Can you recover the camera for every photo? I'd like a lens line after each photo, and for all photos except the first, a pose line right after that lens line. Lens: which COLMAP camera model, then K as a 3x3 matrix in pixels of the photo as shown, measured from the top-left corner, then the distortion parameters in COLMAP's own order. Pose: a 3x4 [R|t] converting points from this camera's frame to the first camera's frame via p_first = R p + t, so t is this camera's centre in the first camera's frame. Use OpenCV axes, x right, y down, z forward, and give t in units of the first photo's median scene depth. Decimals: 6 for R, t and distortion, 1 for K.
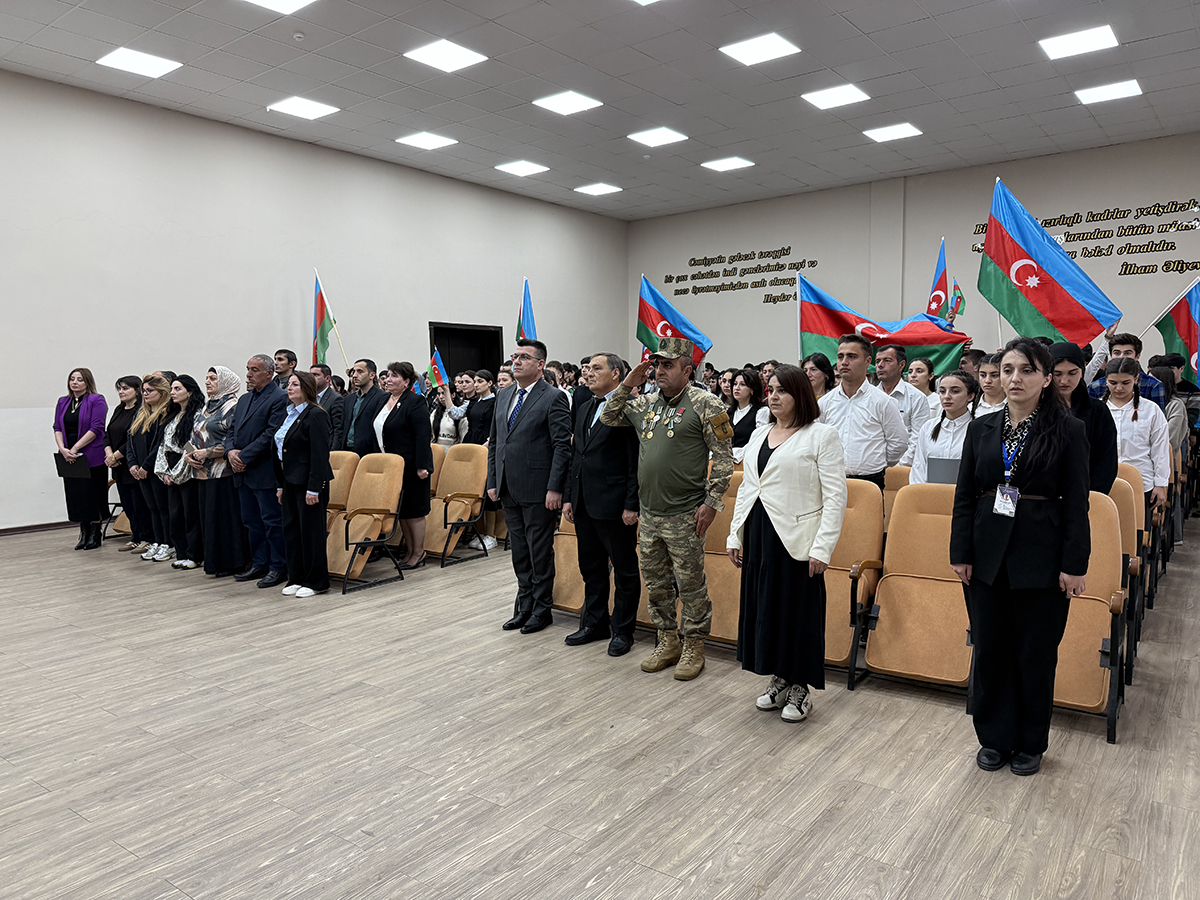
lens RADIAL K [[838.1, 0, 601.9], [0, 838.1, 457.9], [0, 0, 1]] dist [0.021717, -0.024799]
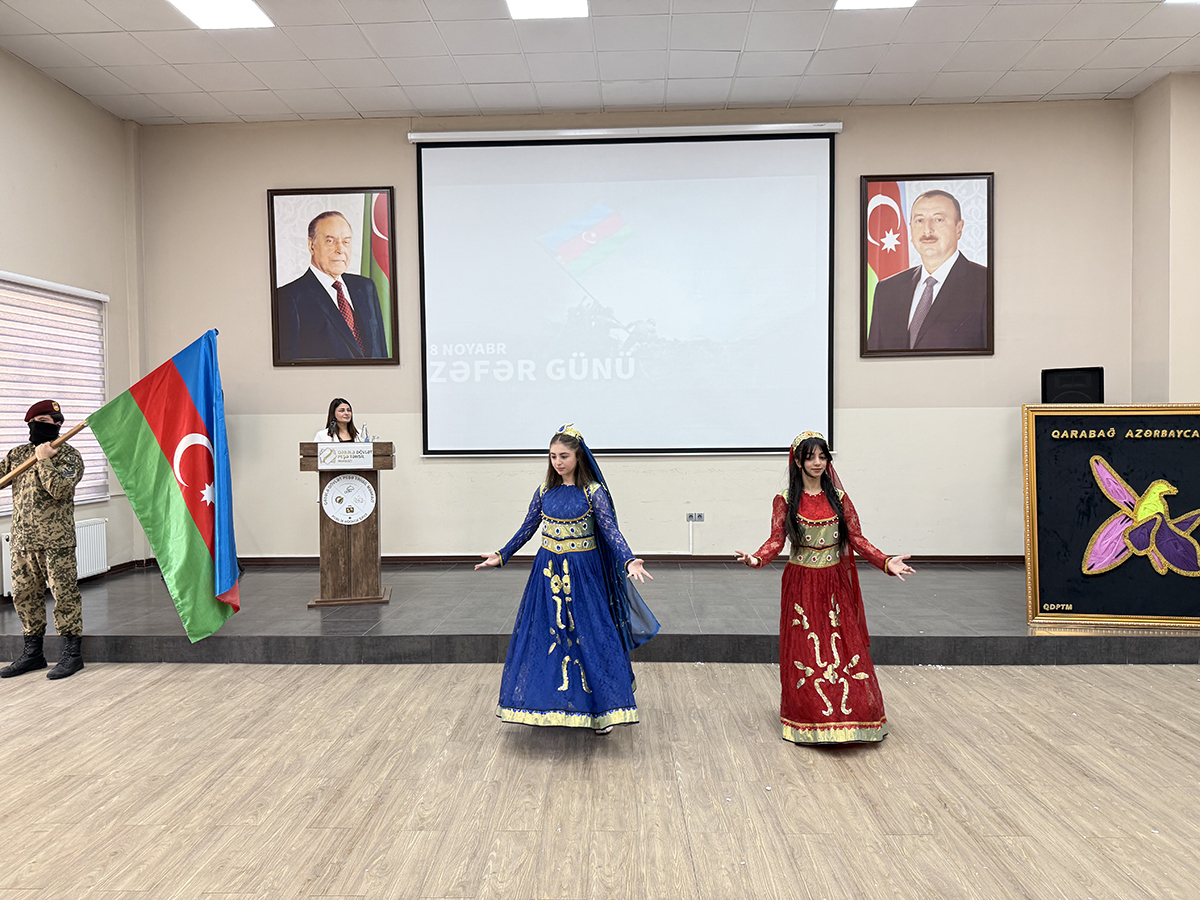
lens RADIAL K [[838.1, 0, 600.9], [0, 838.1, 454.9], [0, 0, 1]] dist [0.021717, -0.024799]
pose [[-0.813230, 0.033572, -0.580973, -0.133323], [-0.034106, 0.993869, 0.105173, -0.115844], [0.580942, 0.105344, -0.807099, 1.237000]]
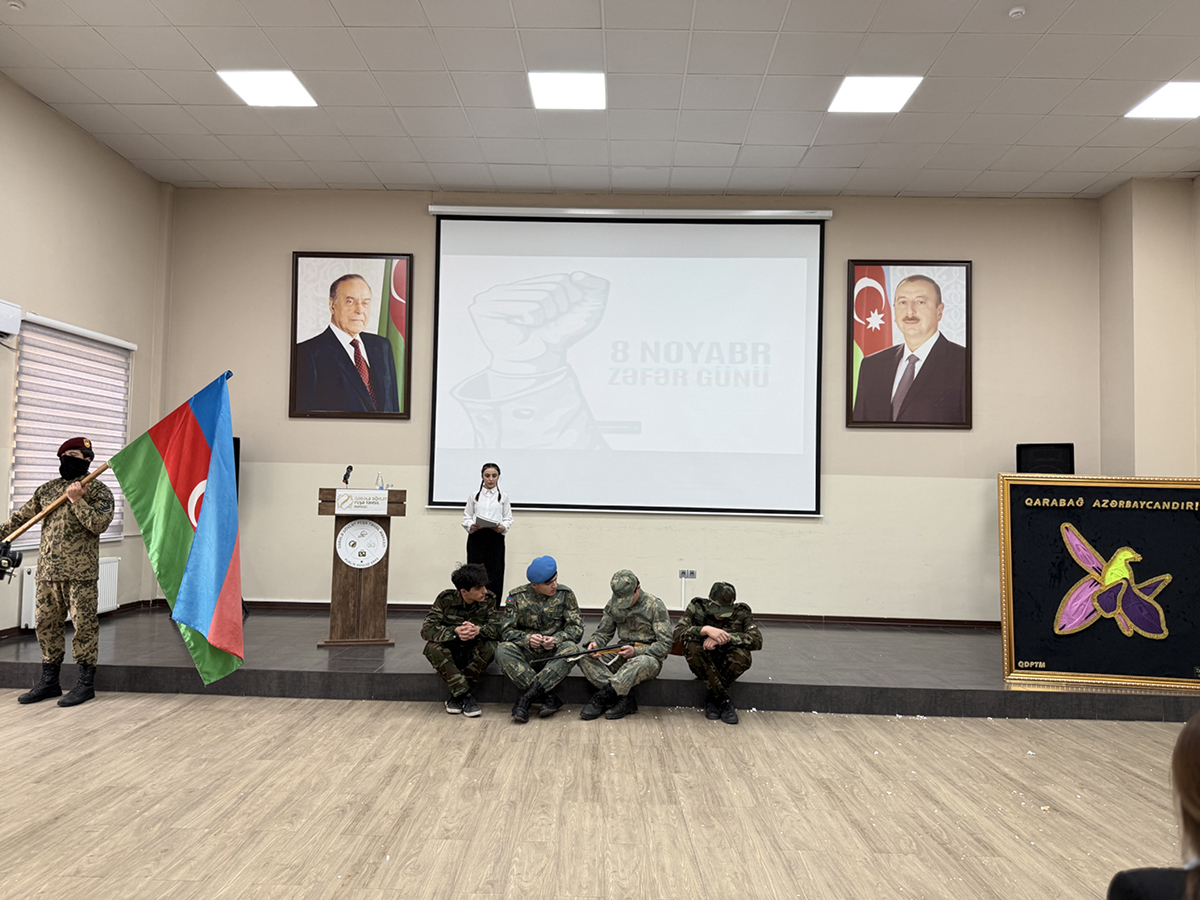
lens RADIAL K [[838.1, 0, 596.9], [0, 838.1, 458.9], [0, 0, 1]] dist [0.021717, -0.024799]
pose [[-0.803149, -0.036818, -0.594640, -0.062706], [-0.067672, 0.997267, 0.029653, -0.101820], [0.591923, 0.064056, -0.803445, 1.279199]]
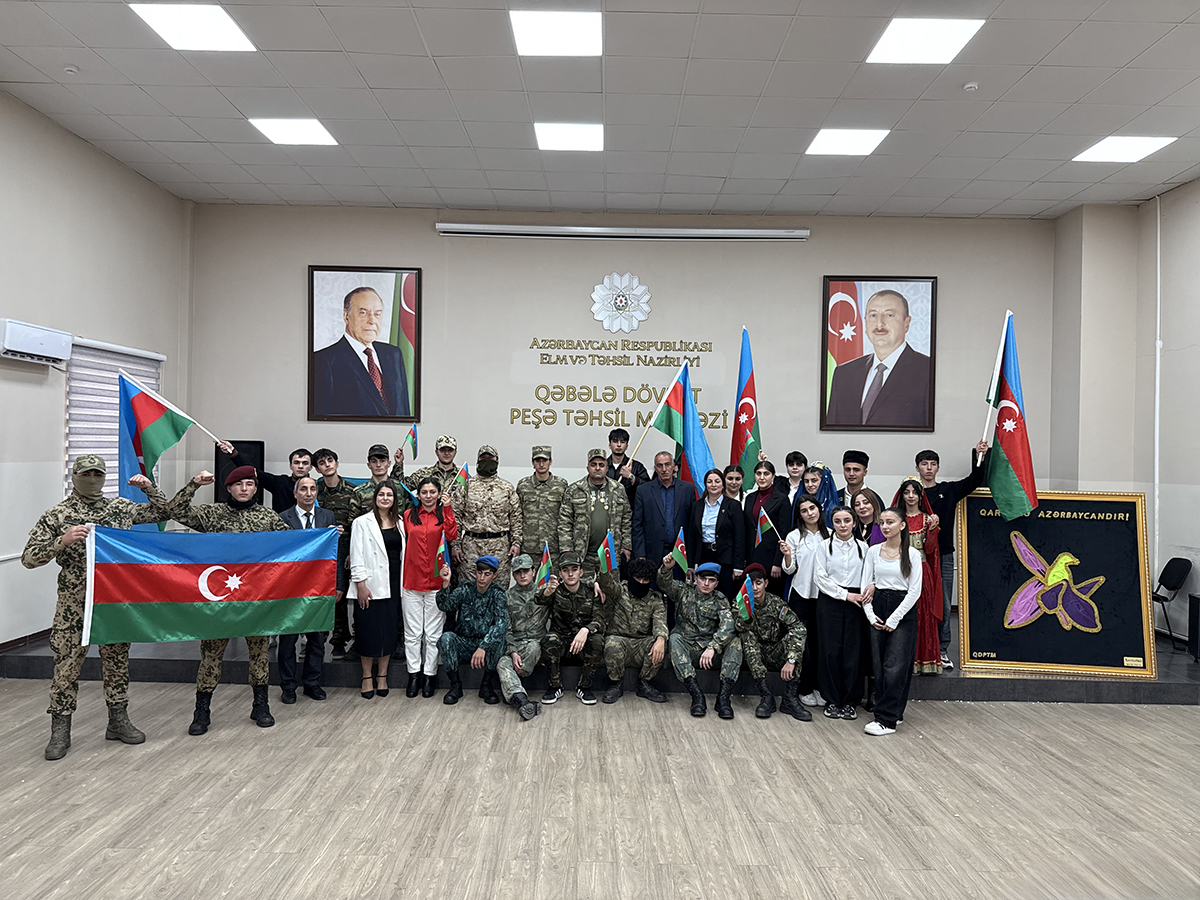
lens RADIAL K [[838.1, 0, 596.7], [0, 838.1, 453.0], [0, 0, 1]] dist [0.021717, -0.024799]
pose [[-0.791640, -0.010007, -0.610906, 0.047769], [-0.067632, 0.995157, 0.071339, -0.194547], [0.607234, 0.097791, -0.788482, 1.375002]]
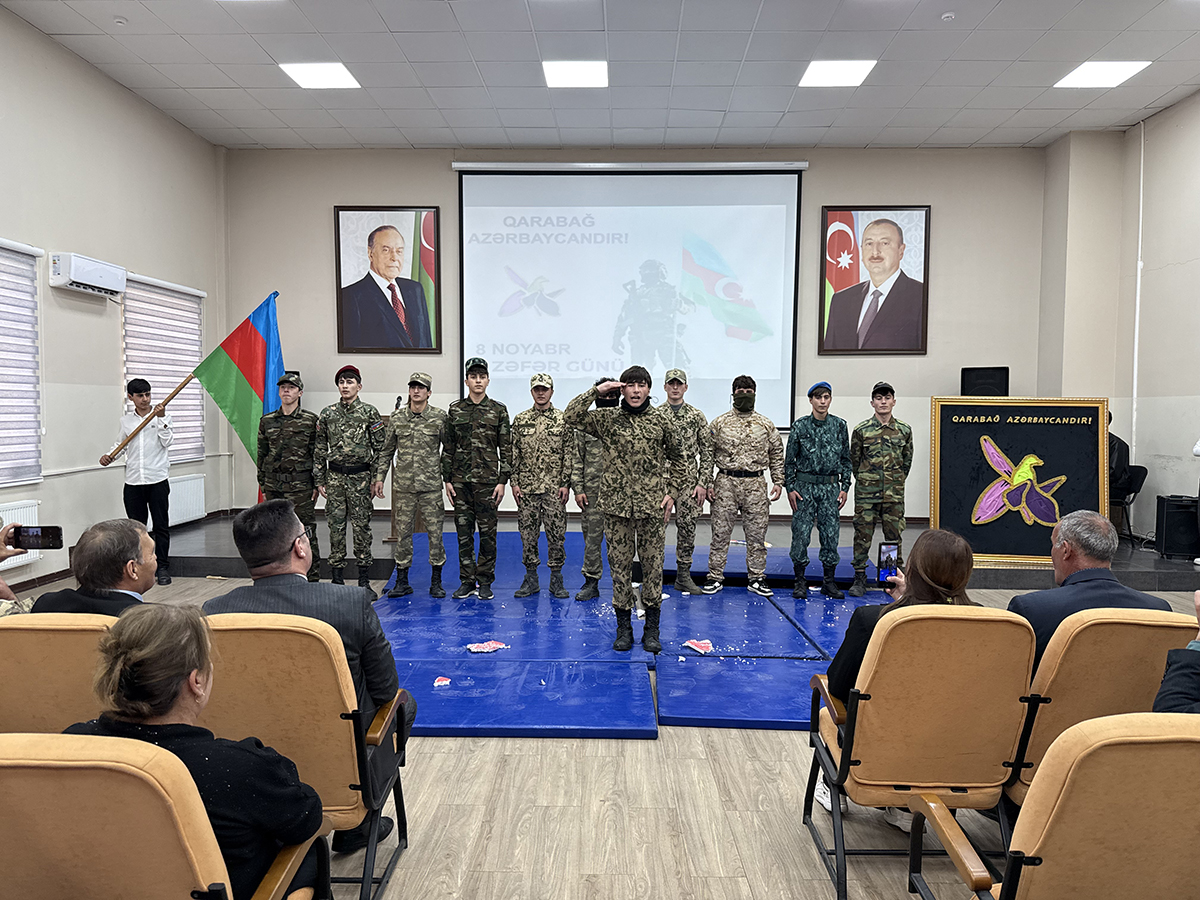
lens RADIAL K [[838.1, 0, 592.7], [0, 838.1, 454.0], [0, 0, 1]] dist [0.021717, -0.024799]
pose [[-0.807646, 0.032071, -0.588794, 0.111381], [-0.053053, 0.990518, 0.126725, -0.138681], [0.587276, 0.133586, -0.798287, 1.493003]]
